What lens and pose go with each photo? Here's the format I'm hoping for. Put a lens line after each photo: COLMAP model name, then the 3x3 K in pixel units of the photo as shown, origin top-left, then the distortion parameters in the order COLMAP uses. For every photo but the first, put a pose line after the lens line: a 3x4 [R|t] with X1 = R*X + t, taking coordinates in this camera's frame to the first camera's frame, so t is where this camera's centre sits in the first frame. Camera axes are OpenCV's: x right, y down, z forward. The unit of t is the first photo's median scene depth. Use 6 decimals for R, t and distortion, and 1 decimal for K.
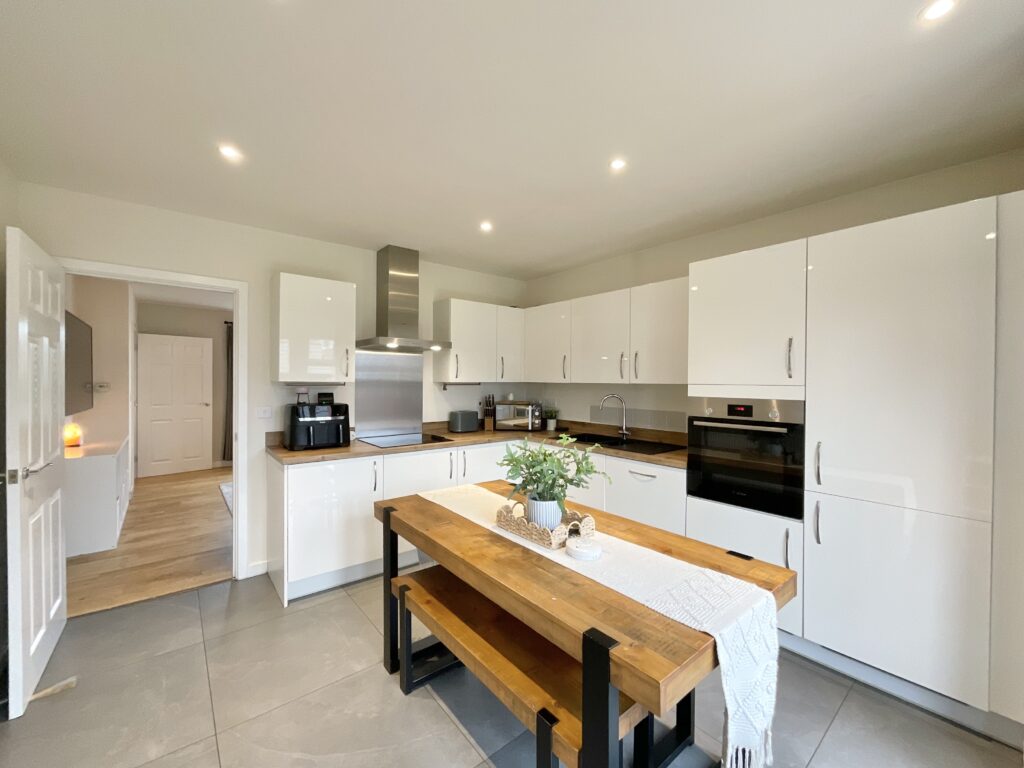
lens RADIAL K [[419.0, 0, 514.7], [0, 419.0, 385.1], [0, 0, 1]] dist [-0.001309, -0.000363]
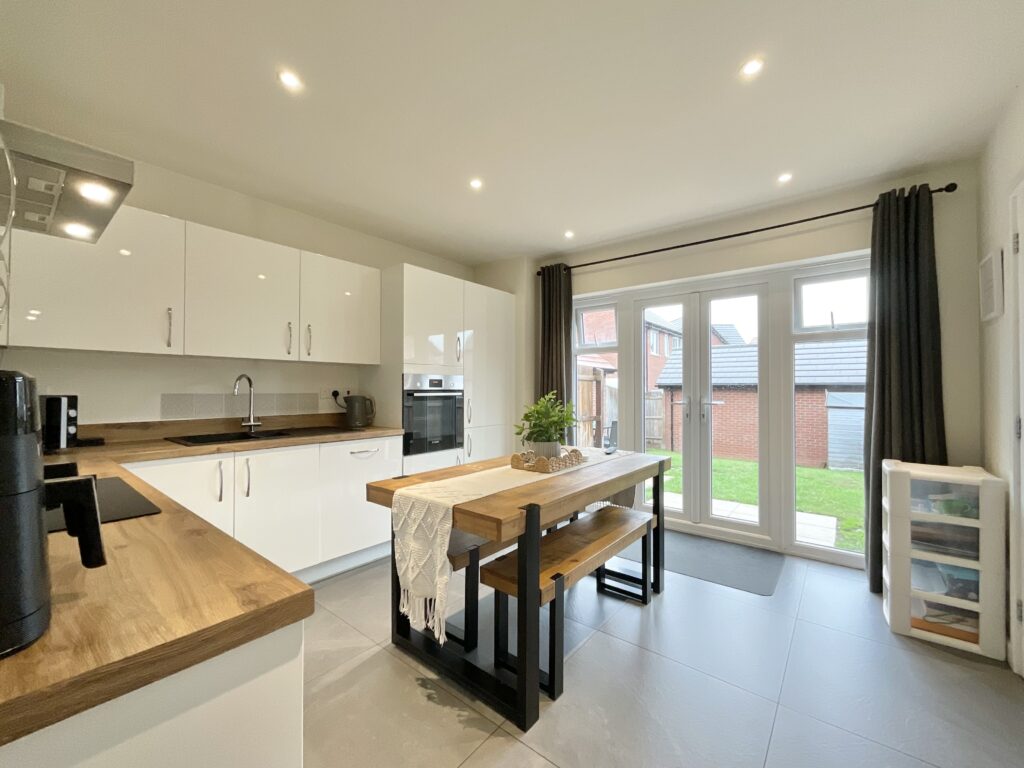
lens RADIAL K [[414.8, 0, 510.1], [0, 414.8, 384.9], [0, 0, 1]] dist [-0.001675, -0.000018]
pose [[-0.200979, 0.000649, 0.979595, -0.648367], [0.008737, 0.999961, 0.001130, 0.048806], [-0.979557, 0.008786, -0.200977, 0.753843]]
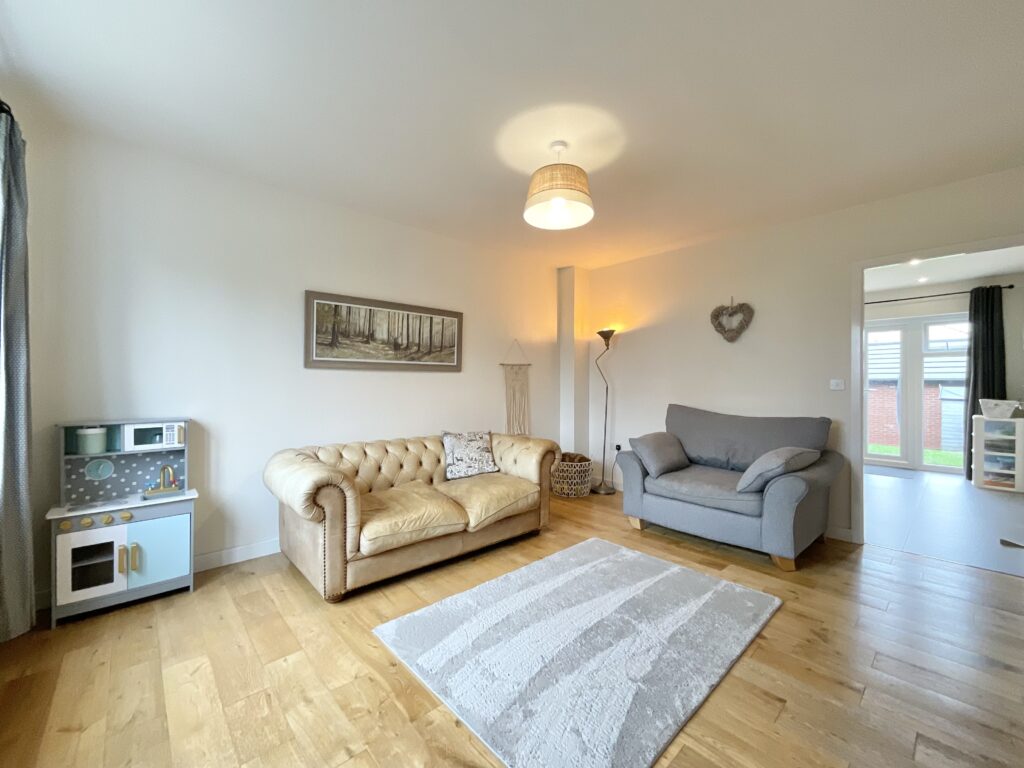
lens RADIAL K [[419.0, 0, 514.7], [0, 419.0, 385.1], [0, 0, 1]] dist [-0.001309, -0.000363]
pose [[-0.061716, -0.011460, 0.998028, -1.516597], [0.006493, 0.999908, 0.011883, 0.048014], [-0.998073, 0.007214, -0.061636, 1.767818]]
